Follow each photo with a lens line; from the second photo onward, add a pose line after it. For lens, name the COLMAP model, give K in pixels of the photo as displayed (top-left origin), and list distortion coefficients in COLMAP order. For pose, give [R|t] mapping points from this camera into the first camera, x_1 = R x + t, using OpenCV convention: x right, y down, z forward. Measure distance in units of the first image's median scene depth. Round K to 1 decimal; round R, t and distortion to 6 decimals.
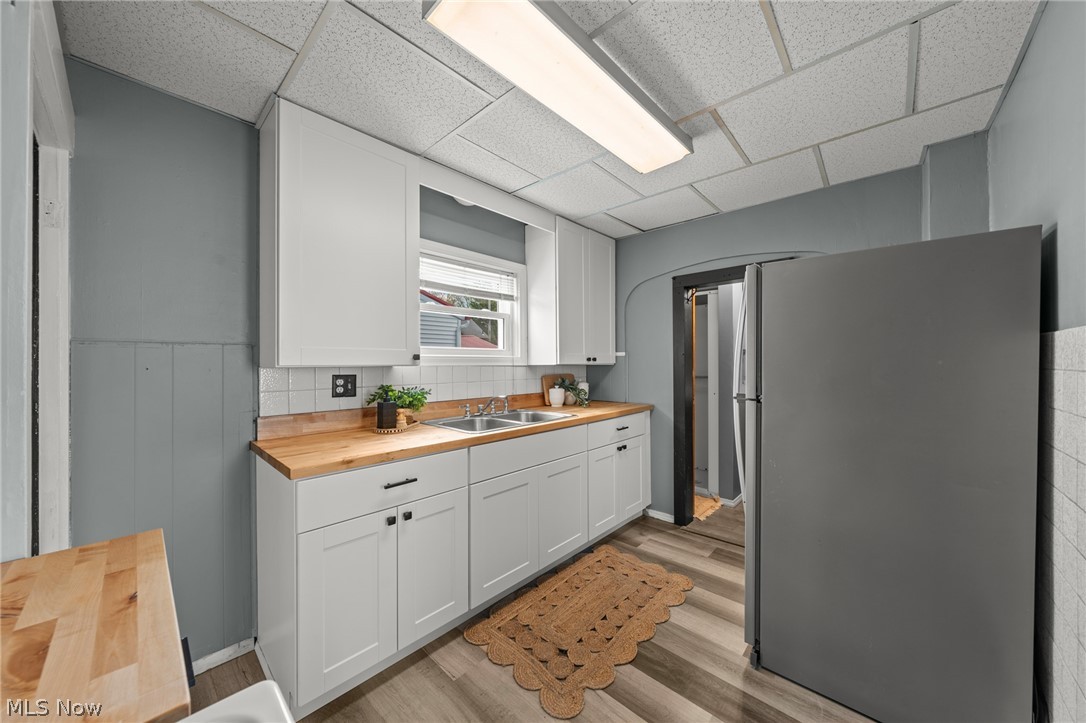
lens RADIAL K [[382.4, 0, 547.4], [0, 382.4, 362.0], [0, 0, 1]] dist [-0.002496, -0.000160]
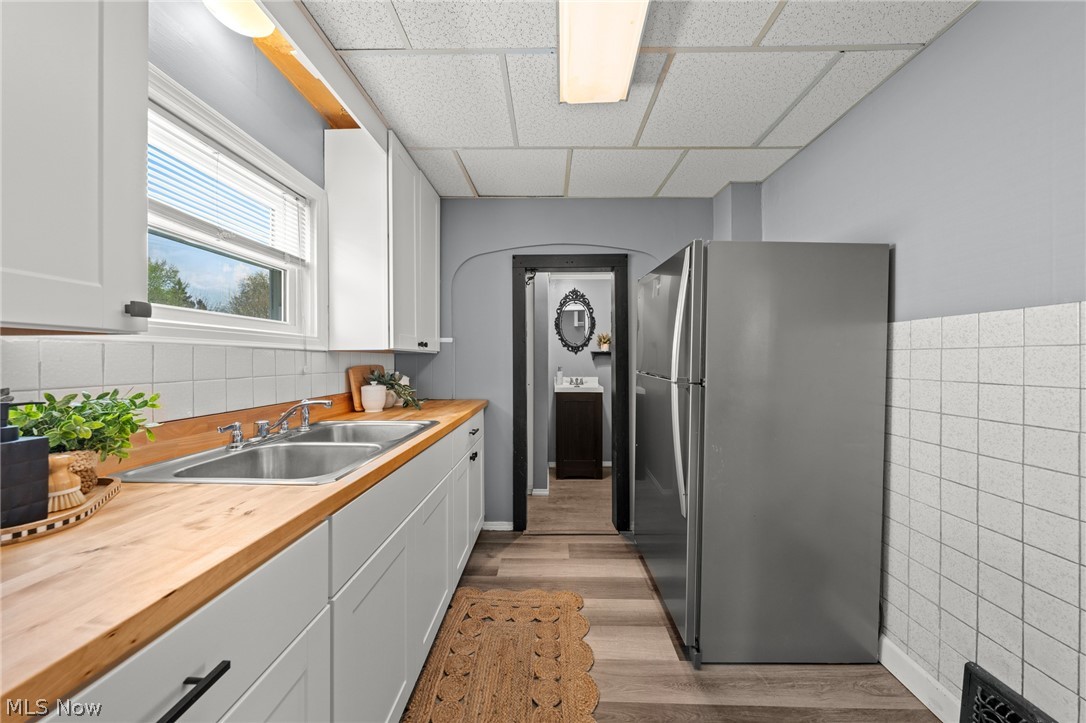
lens RADIAL K [[368.1, 0, 548.1], [0, 368.1, 358.2], [0, 0, 1]] dist [-0.002370, -0.000034]
pose [[0.749889, 0.005792, 0.661538, -0.264648], [-0.004032, 0.999983, -0.004186, 0.032701], [-0.661551, 0.000472, 0.749900, 0.442753]]
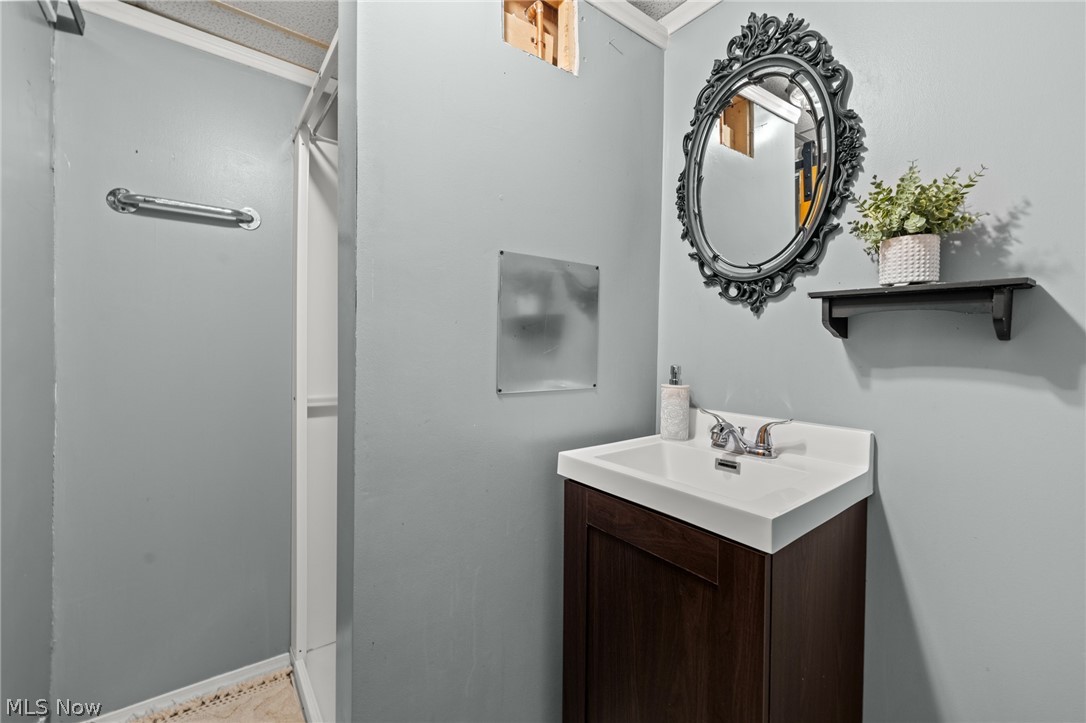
lens RADIAL K [[439.4, 0, 549.4], [0, 439.4, 355.5], [0, 0, 1]] dist [0.001060, 0.000288]
pose [[0.988043, 0.018863, -0.153021, 1.030207], [-0.016740, 0.999745, 0.015150, 0.049563], [0.153268, -0.012407, 0.988107, 1.294006]]
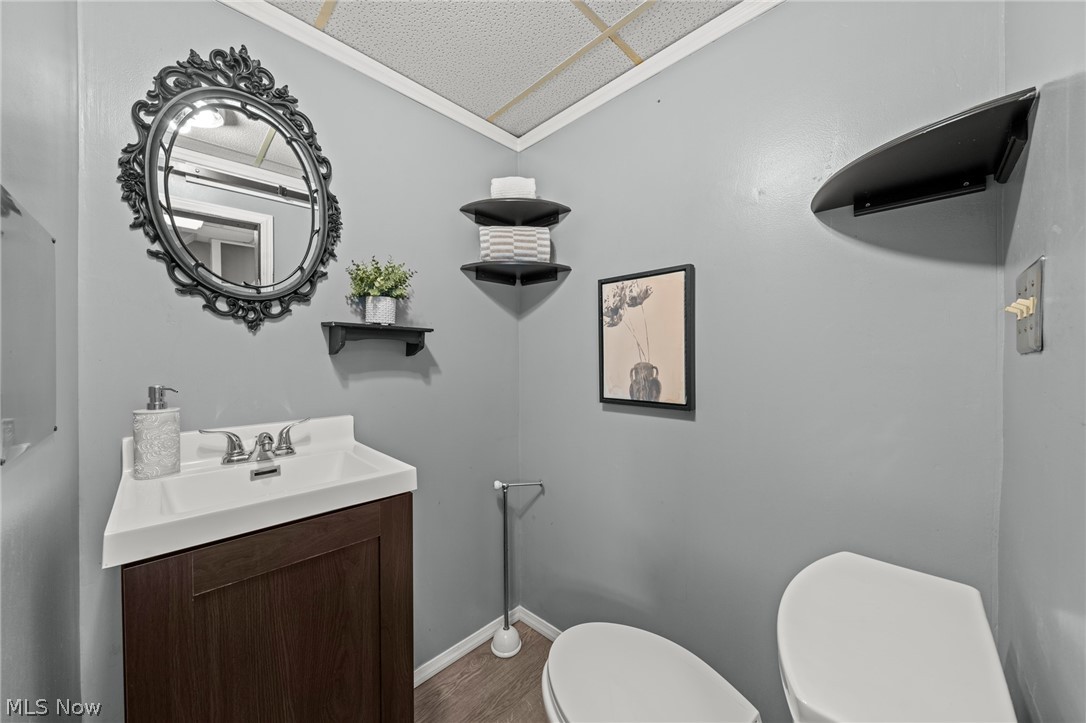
lens RADIAL K [[382.4, 0, 547.4], [0, 382.4, 362.0], [0, 0, 1]] dist [-0.002496, -0.000160]
pose [[0.044738, -0.014582, 0.998892, 0.704601], [-0.001677, 0.999891, 0.014671, 0.035572], [-0.998997, -0.002332, 0.044708, 1.452176]]
